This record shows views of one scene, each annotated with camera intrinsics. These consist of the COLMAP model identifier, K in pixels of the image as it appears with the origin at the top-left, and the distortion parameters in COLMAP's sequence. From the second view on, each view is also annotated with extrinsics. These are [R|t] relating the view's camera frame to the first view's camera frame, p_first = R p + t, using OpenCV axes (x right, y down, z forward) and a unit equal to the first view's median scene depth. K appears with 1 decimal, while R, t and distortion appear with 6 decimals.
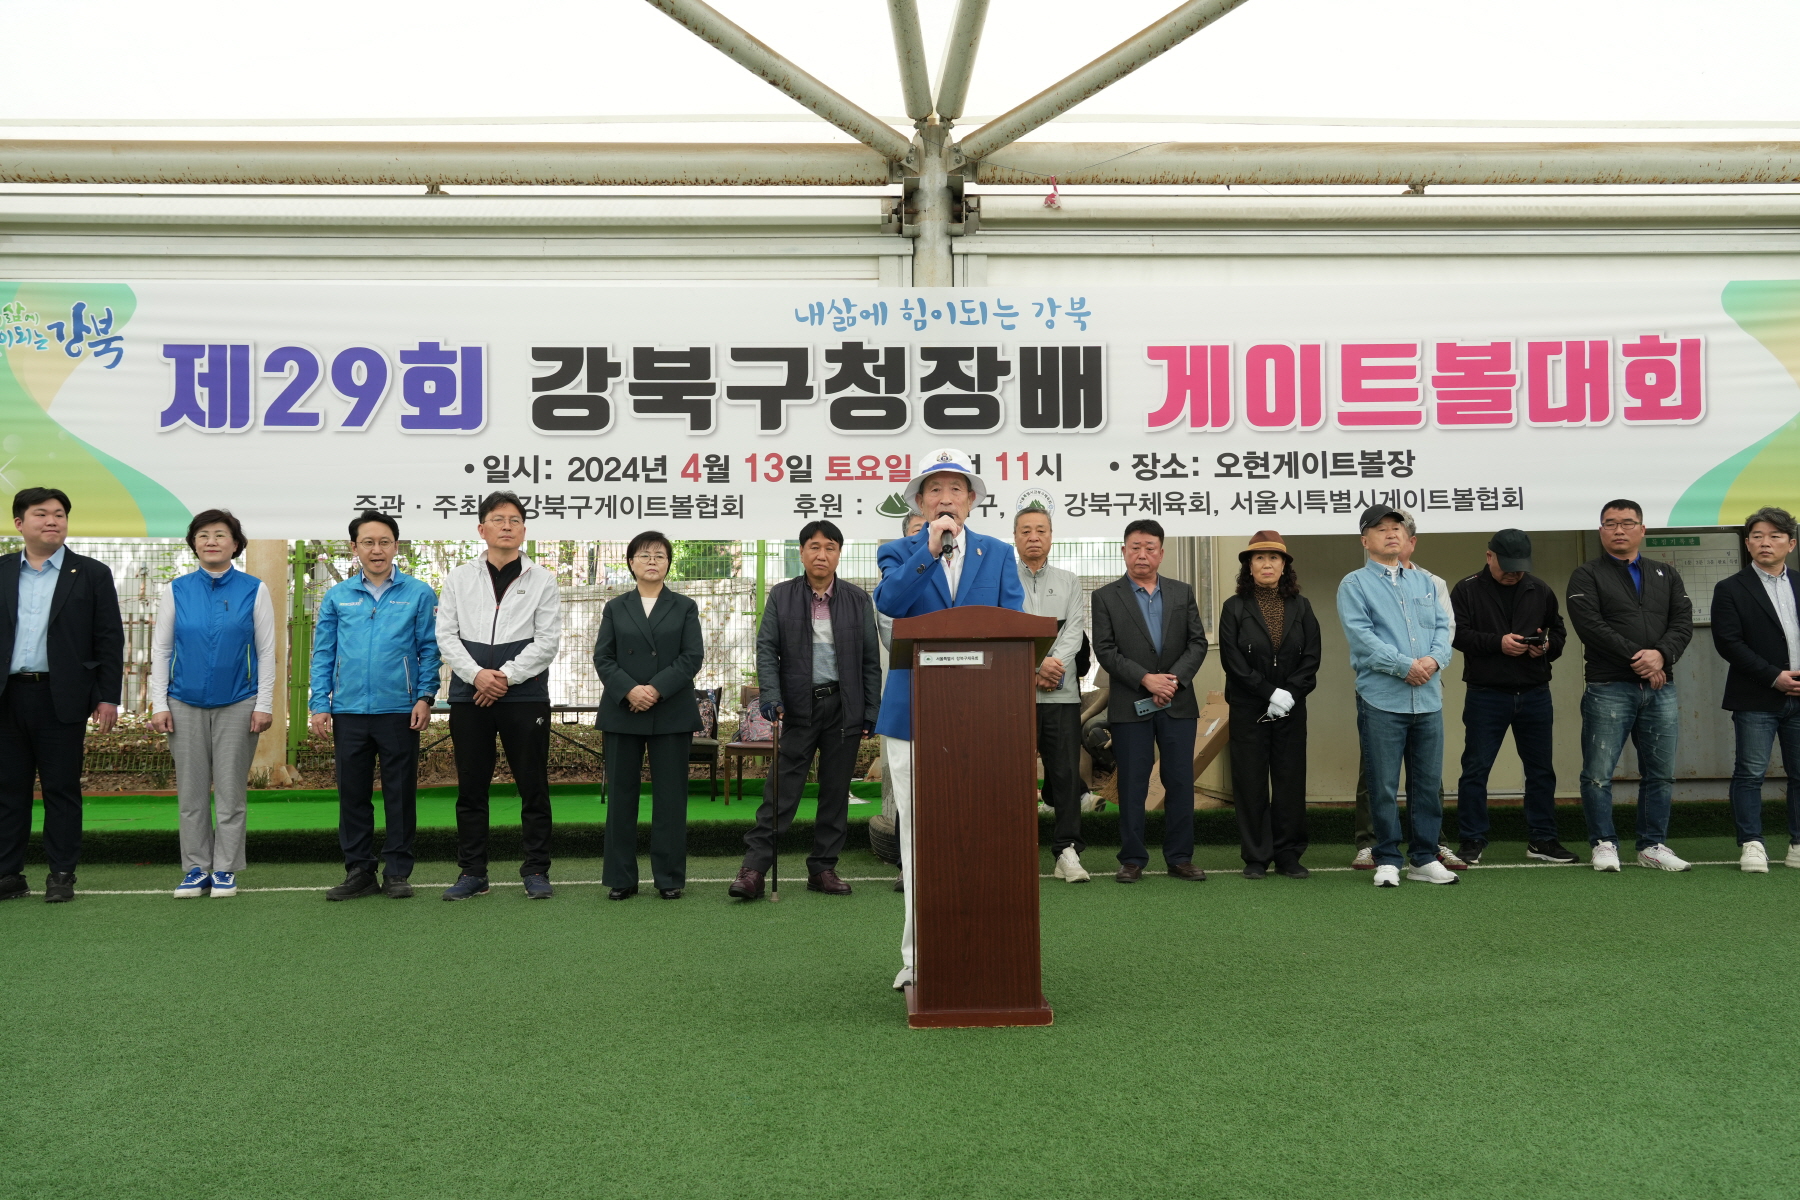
lens RADIAL K [[1438.3, 0, 900.0], [0, 1438.3, 606.1], [0, 0, 1]] dist [0.011435, 0.006898]
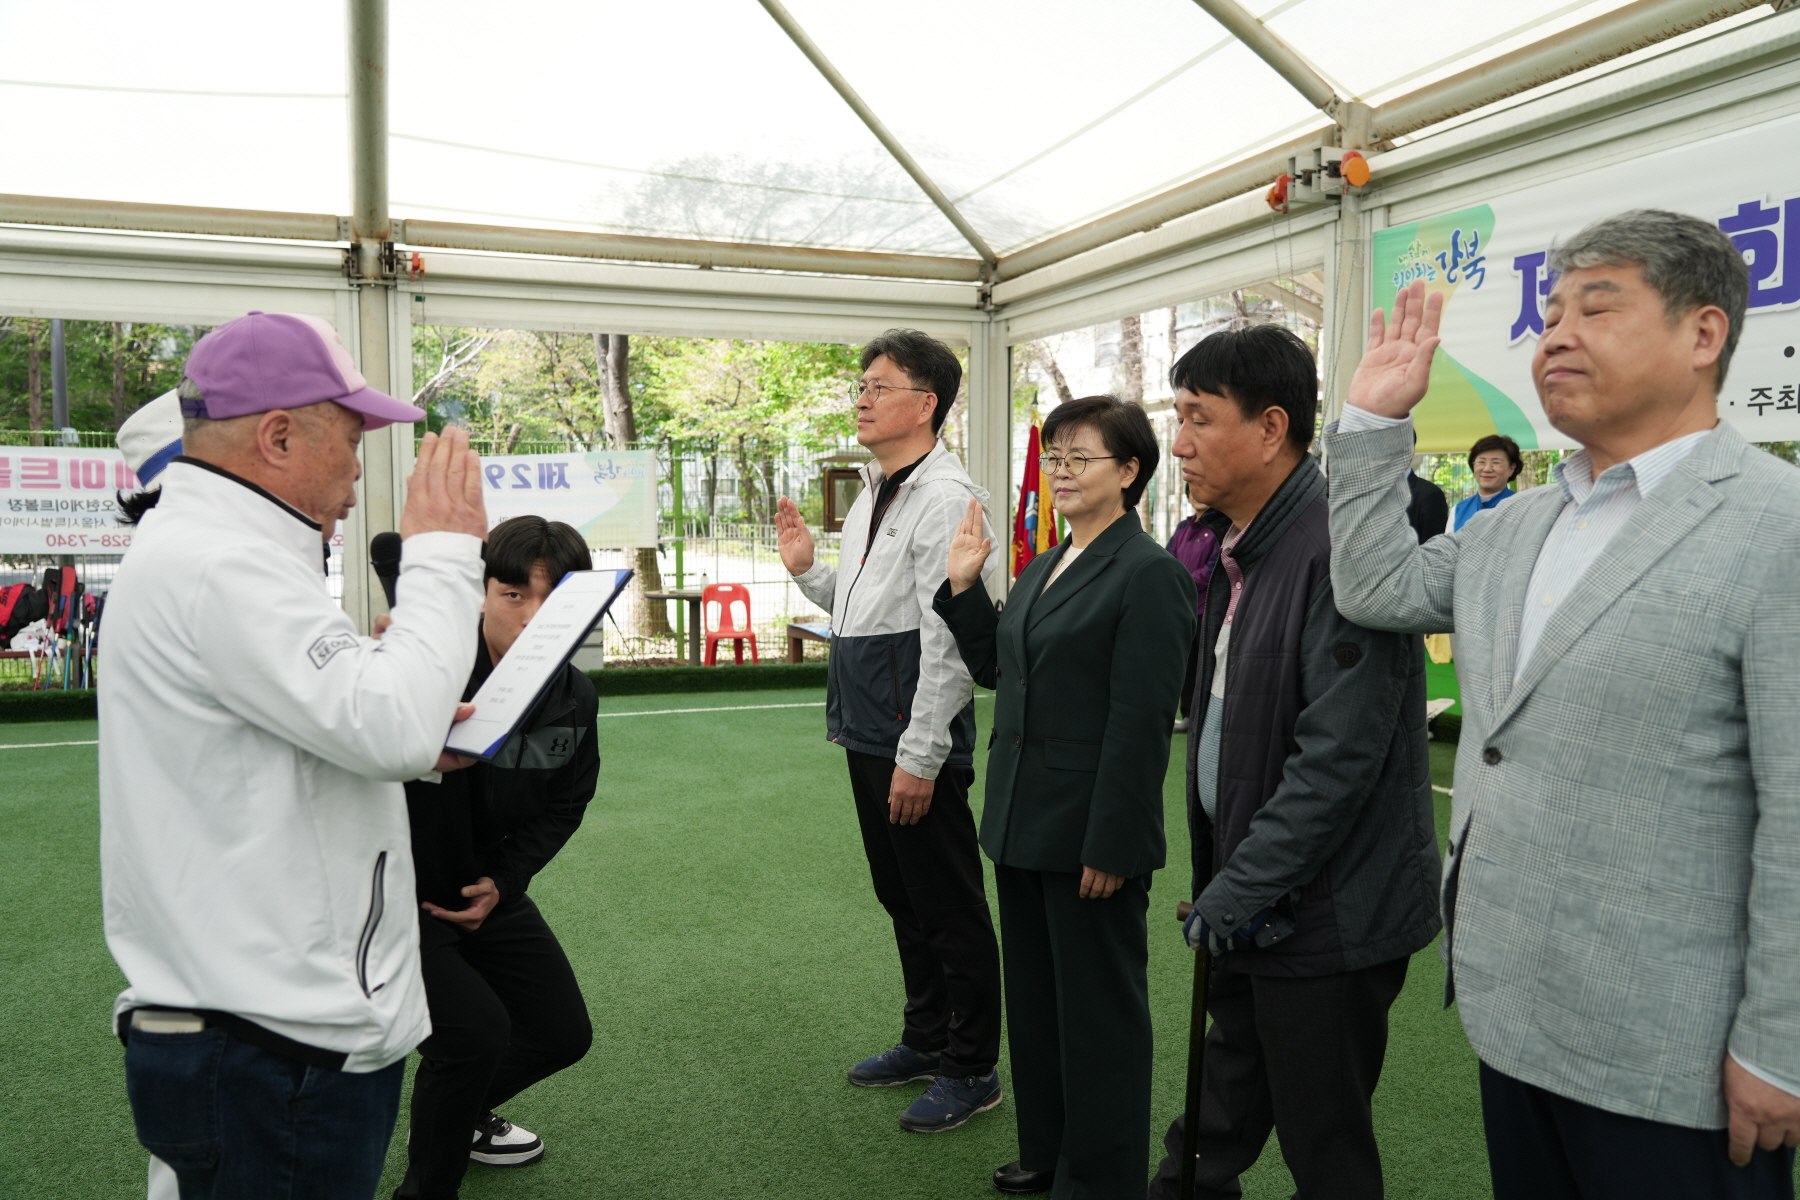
lens RADIAL K [[1428.8, 0, 900.1], [0, 1428.8, 604.6], [0, 0, 1]] dist [0.013476, 0.001651]
pose [[0.322015, 0.071404, -0.944038, 0.312938], [0.042081, 0.995087, 0.089619, -0.046911], [0.945799, -0.068585, 0.317428, 0.255013]]
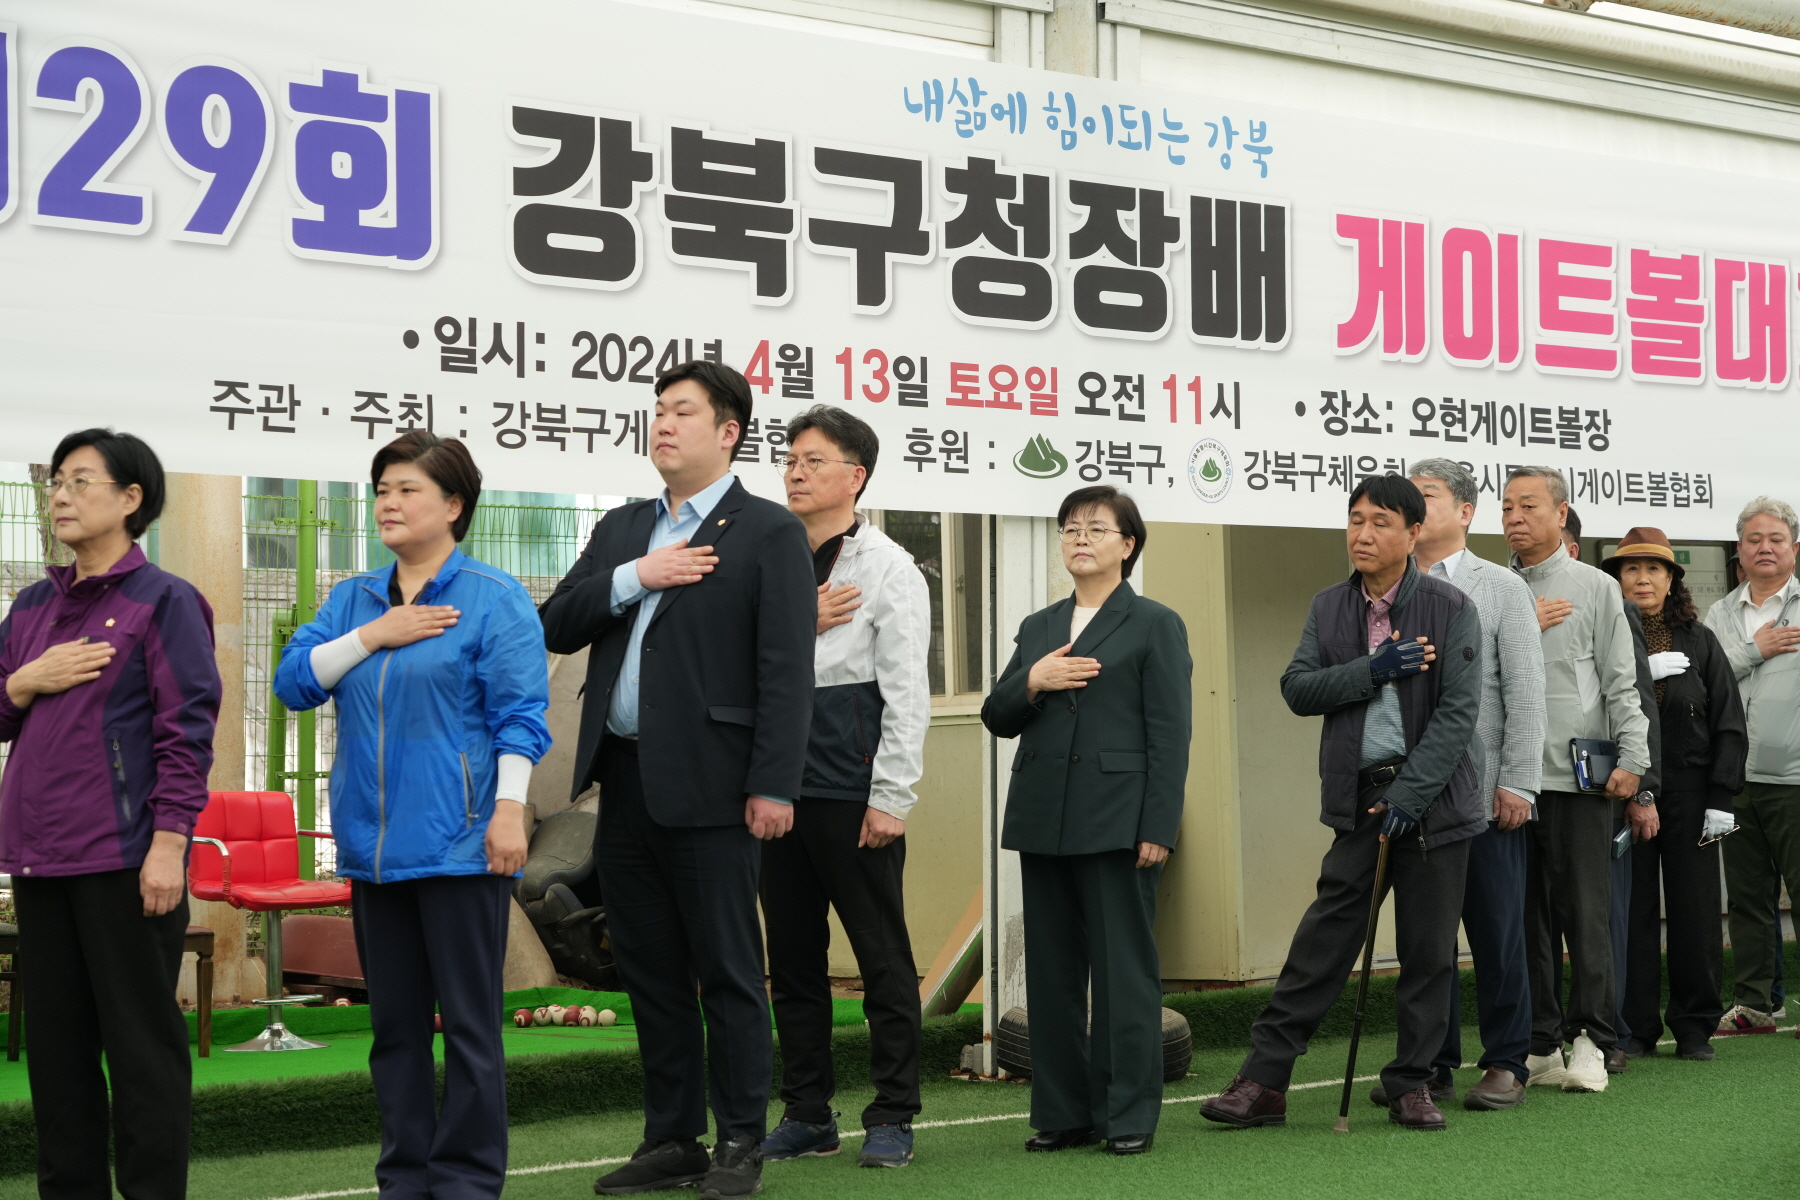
lens RADIAL K [[3634.4, 0, 867.4], [0, 3634.4, 608.4], [0, 0, 1]] dist [0.002159, 0.205755]
pose [[0.769859, 0.022898, 0.637804, -0.958288], [-0.017495, 0.999738, -0.014775, 0.011606], [-0.637975, 0.000216, 0.770057, -0.052657]]
